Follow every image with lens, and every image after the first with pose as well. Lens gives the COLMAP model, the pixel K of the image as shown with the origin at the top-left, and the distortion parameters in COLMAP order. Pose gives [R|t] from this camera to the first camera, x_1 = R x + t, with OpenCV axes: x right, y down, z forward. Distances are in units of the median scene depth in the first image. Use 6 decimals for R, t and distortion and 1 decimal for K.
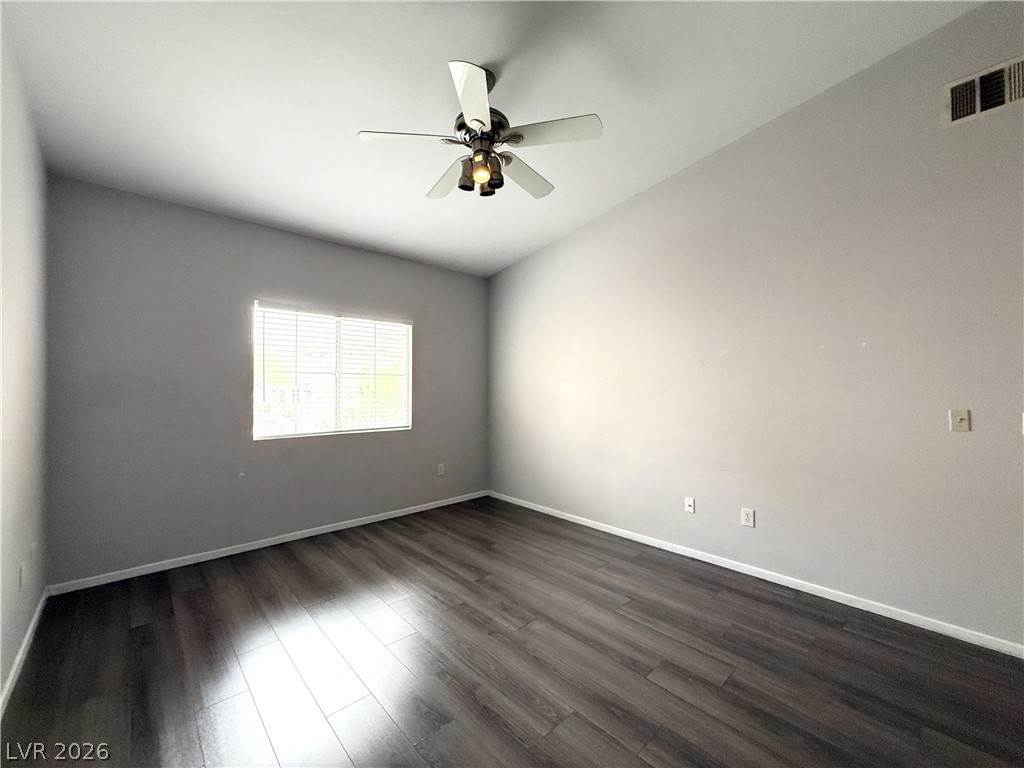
lens RADIAL K [[407.6, 0, 507.0], [0, 407.6, 385.4], [0, 0, 1]] dist [0.000457, 0.000078]
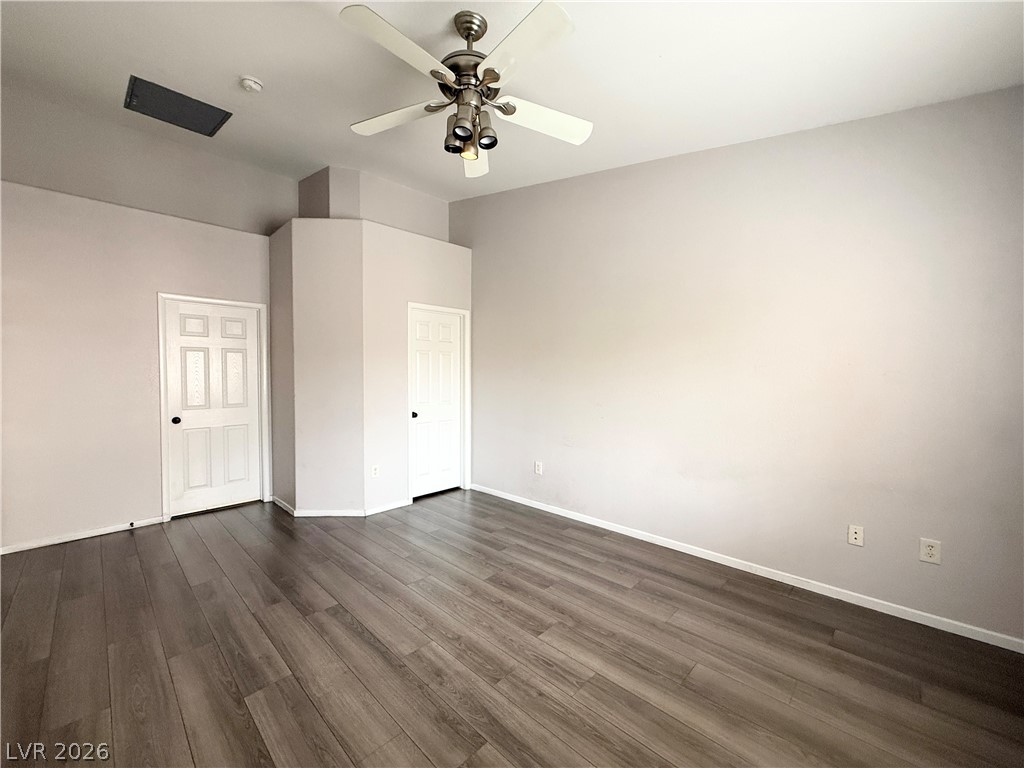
lens RADIAL K [[407.6, 0, 507.0], [0, 407.6, 385.4], [0, 0, 1]] dist [0.000457, 0.000078]
pose [[-0.998678, -0.003660, -0.051275, -0.094423], [-0.004860, 0.999717, 0.023300, 0.002329], [0.051175, 0.023518, -0.998413, 1.821061]]
